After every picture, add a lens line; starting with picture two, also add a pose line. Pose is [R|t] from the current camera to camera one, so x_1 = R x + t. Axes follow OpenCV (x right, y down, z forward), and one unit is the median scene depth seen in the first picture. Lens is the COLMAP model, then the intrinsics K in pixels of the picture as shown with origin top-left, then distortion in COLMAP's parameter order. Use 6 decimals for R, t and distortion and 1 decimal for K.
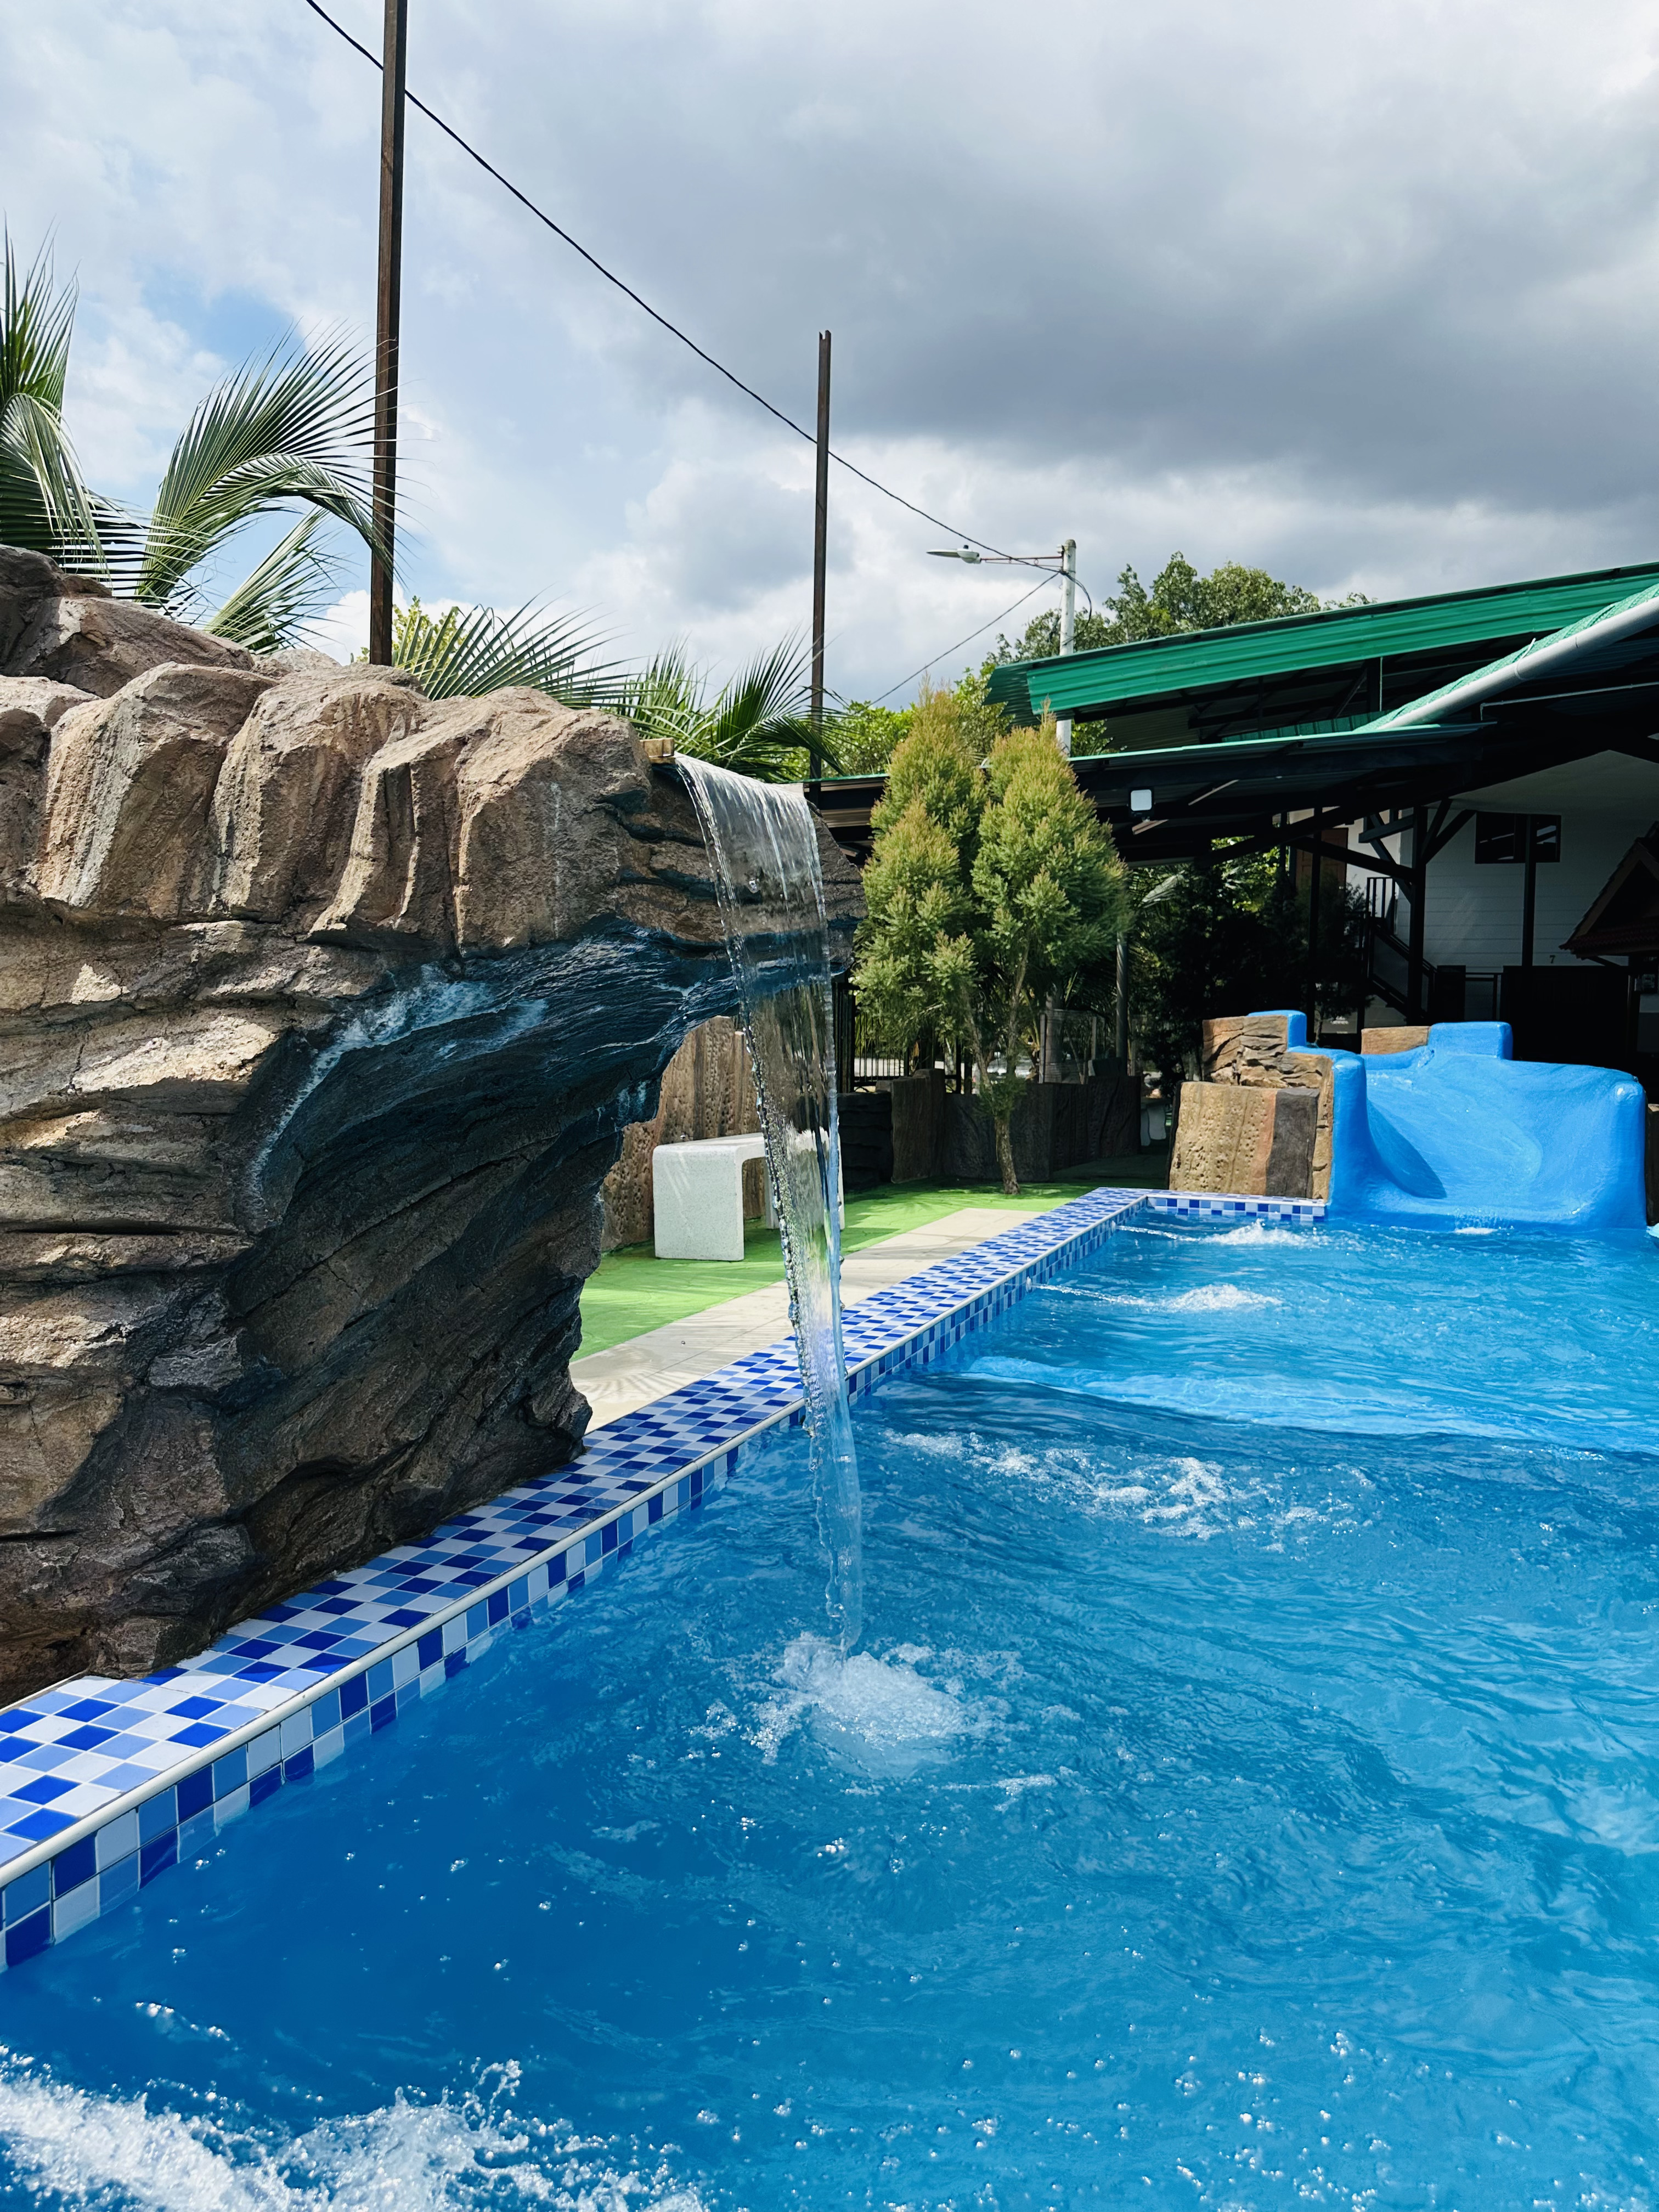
lens RADIAL K [[1577.1, 0, 821.5], [0, 1577.1, 1101.9], [0, 0, 1]] dist [0.058560, -0.089657]
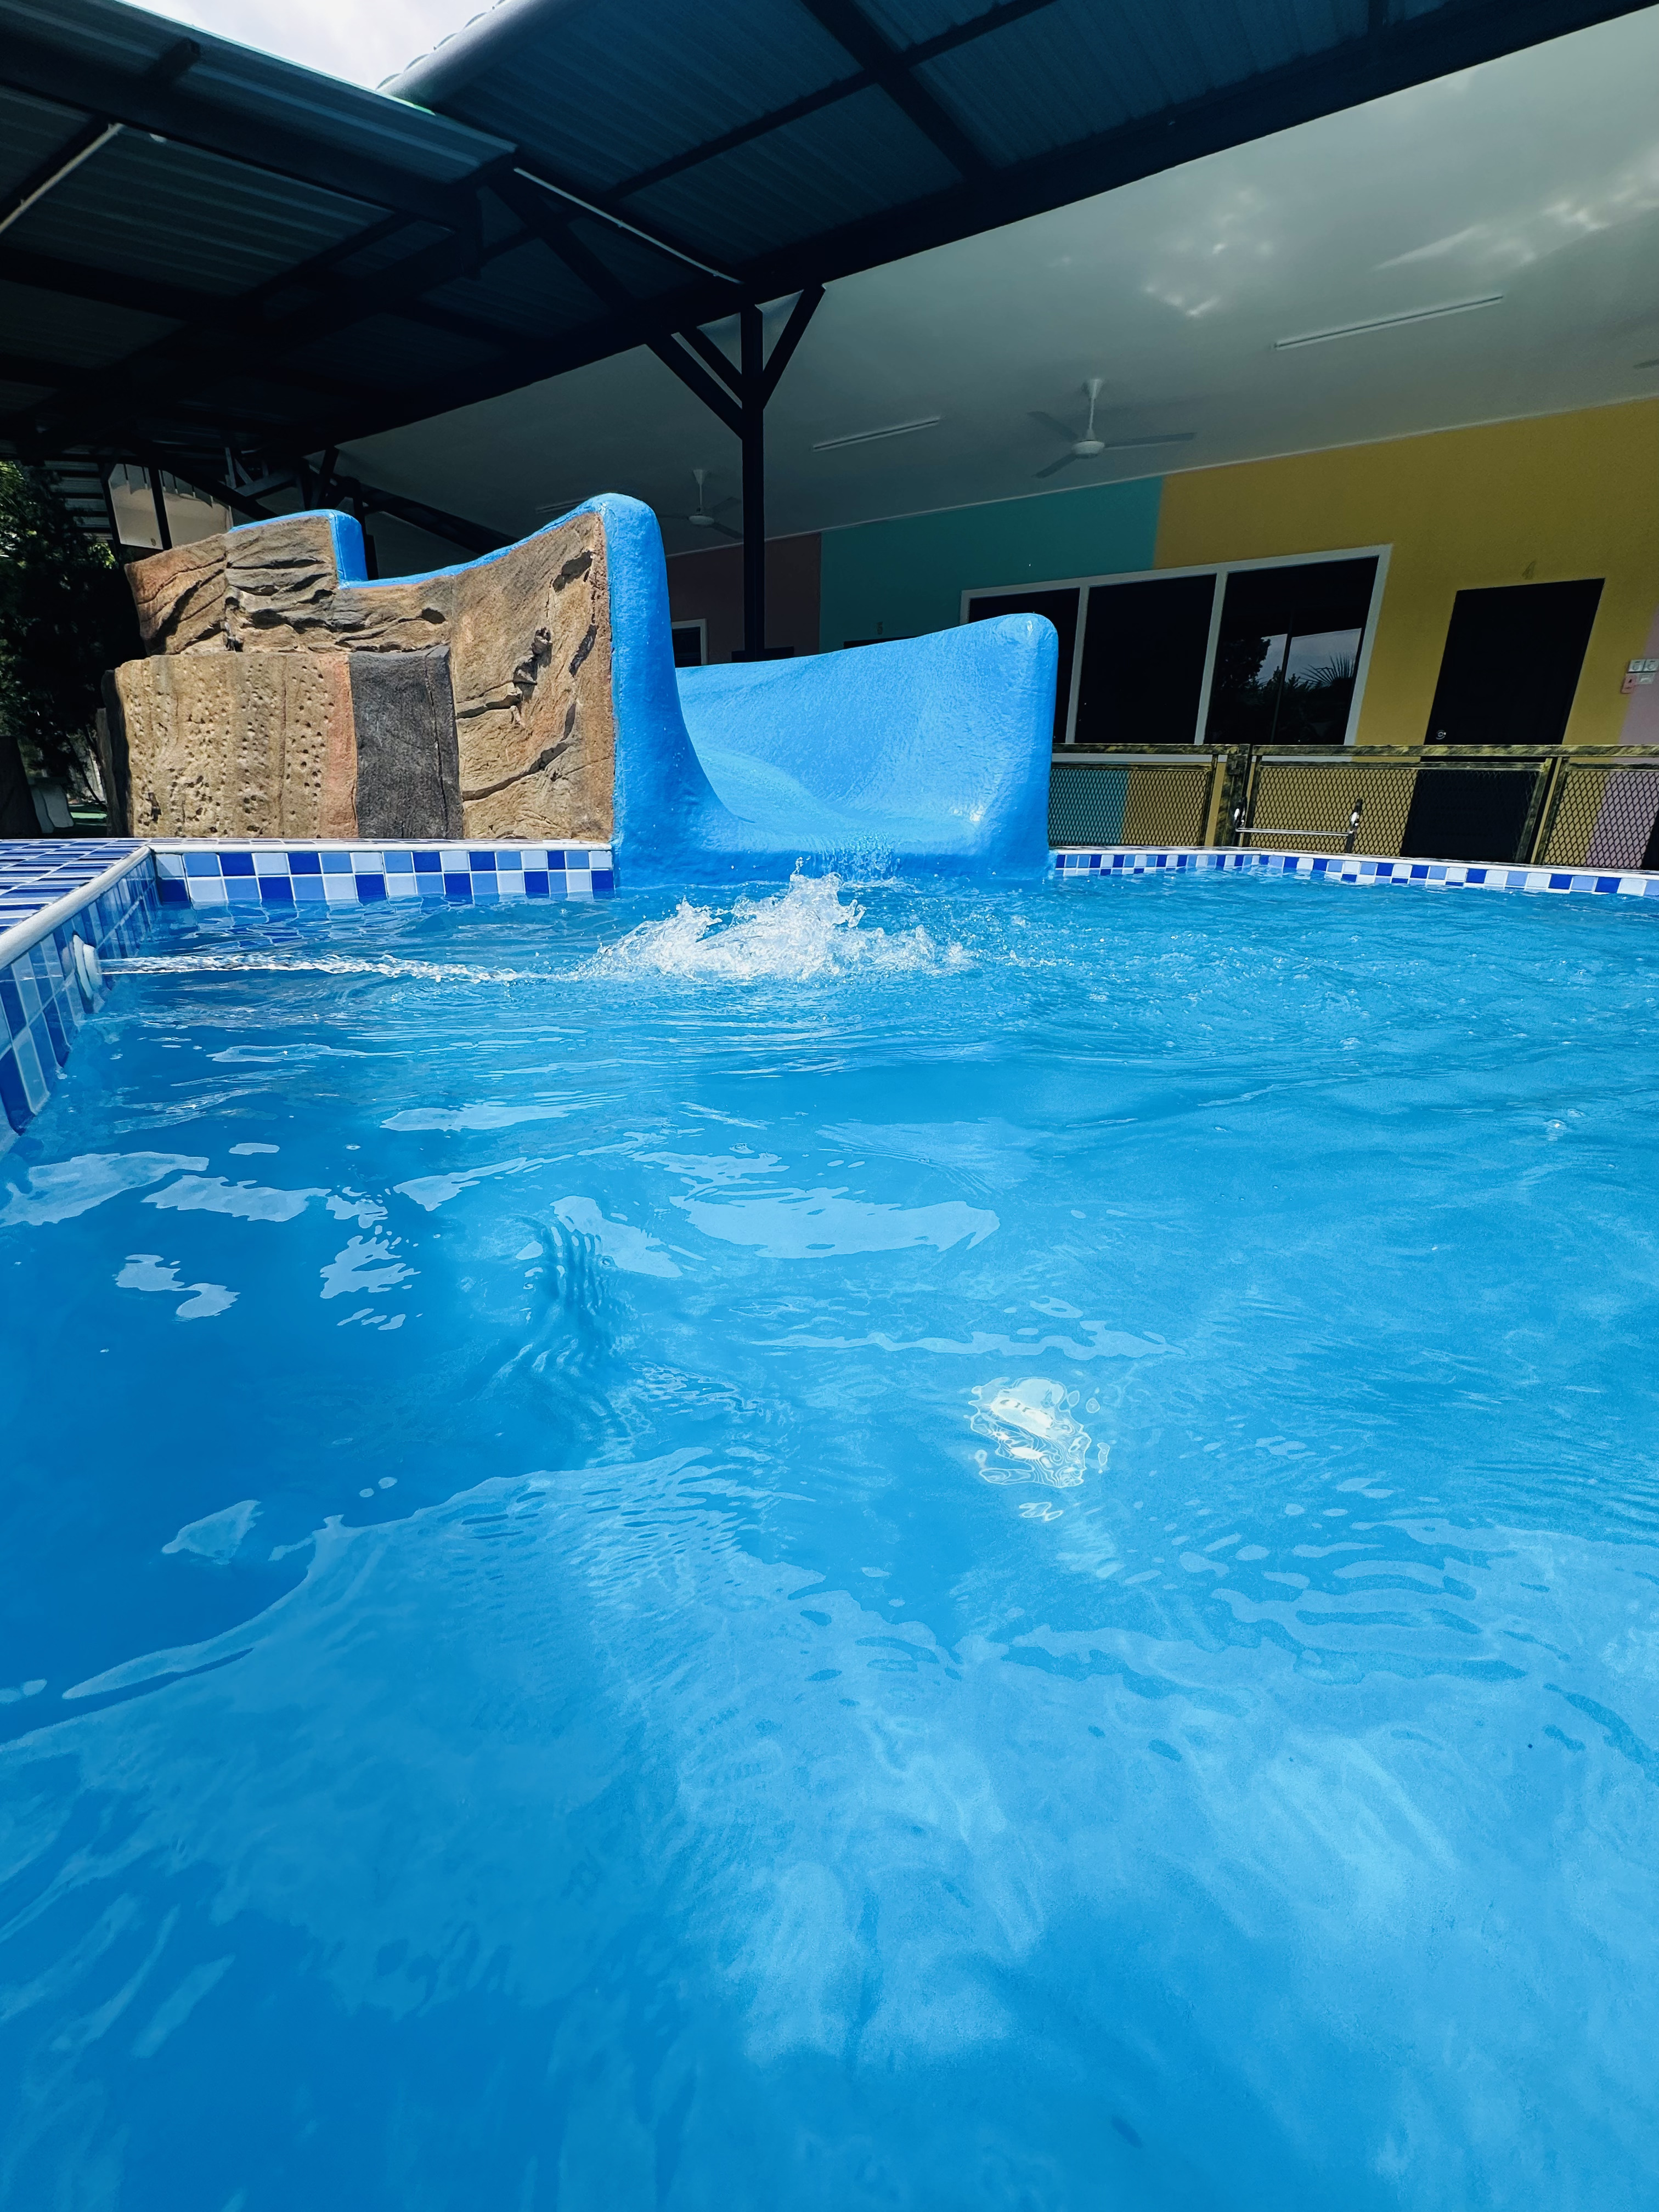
lens RADIAL K [[870.5, 0, 817.7], [0, 870.5, 1110.3], [0, 0, 1]] dist [-0.002293, 0.000838]
pose [[0.608452, -0.266371, 0.747551, 0.453657], [0.019078, 0.946623, 0.321778, 0.183952], [-0.793361, -0.181525, 0.581057, 2.529687]]
